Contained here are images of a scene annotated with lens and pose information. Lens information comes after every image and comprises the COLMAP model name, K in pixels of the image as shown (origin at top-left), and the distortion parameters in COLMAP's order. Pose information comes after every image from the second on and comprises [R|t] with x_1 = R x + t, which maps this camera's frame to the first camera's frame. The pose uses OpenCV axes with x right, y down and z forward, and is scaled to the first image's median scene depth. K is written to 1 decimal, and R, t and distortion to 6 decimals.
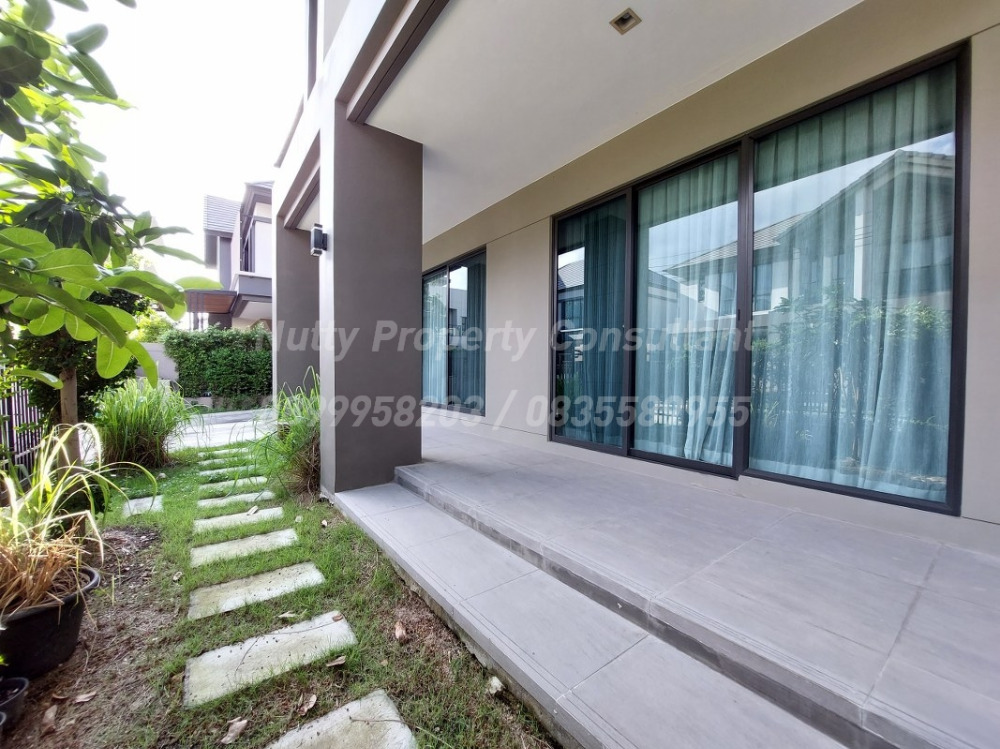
lens RADIAL K [[401.1, 0, 500.2], [0, 401.1, 377.1], [0, 0, 1]] dist [-0.015768, -0.000310]
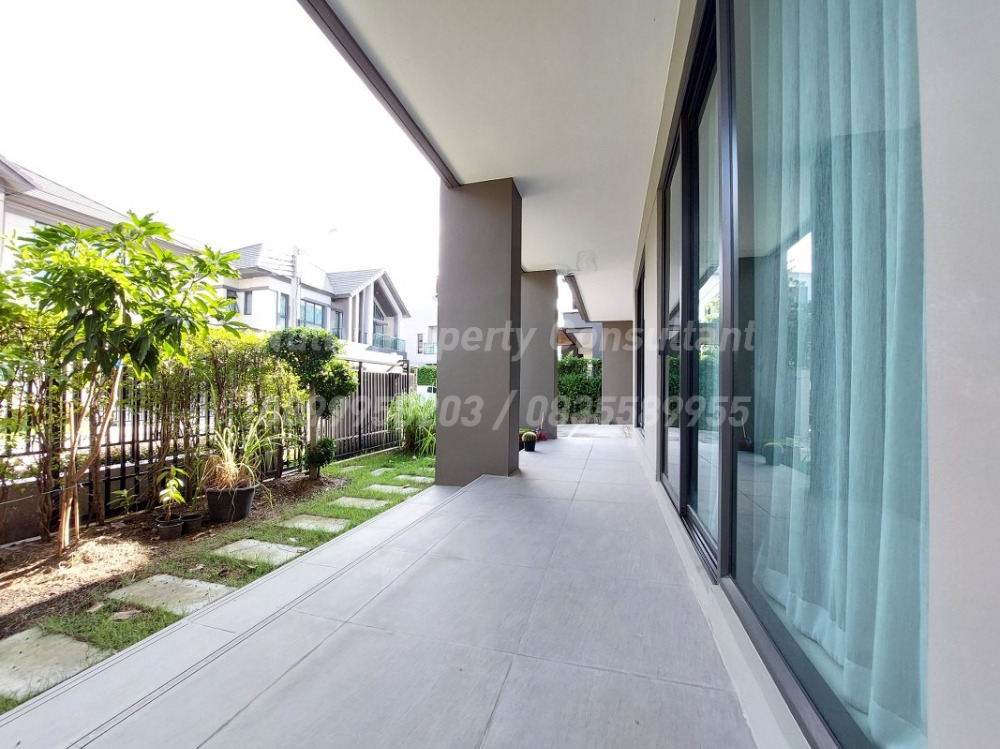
lens RADIAL K [[401.1, 0, 501.5], [0, 401.1, 384.0], [0, 0, 1]] dist [-0.015768, -0.000310]
pose [[0.614861, -0.012006, -0.788544, 1.011566], [-0.022749, 0.999198, -0.032952, 0.012583], [0.788308, 0.038199, 0.614094, 0.540104]]
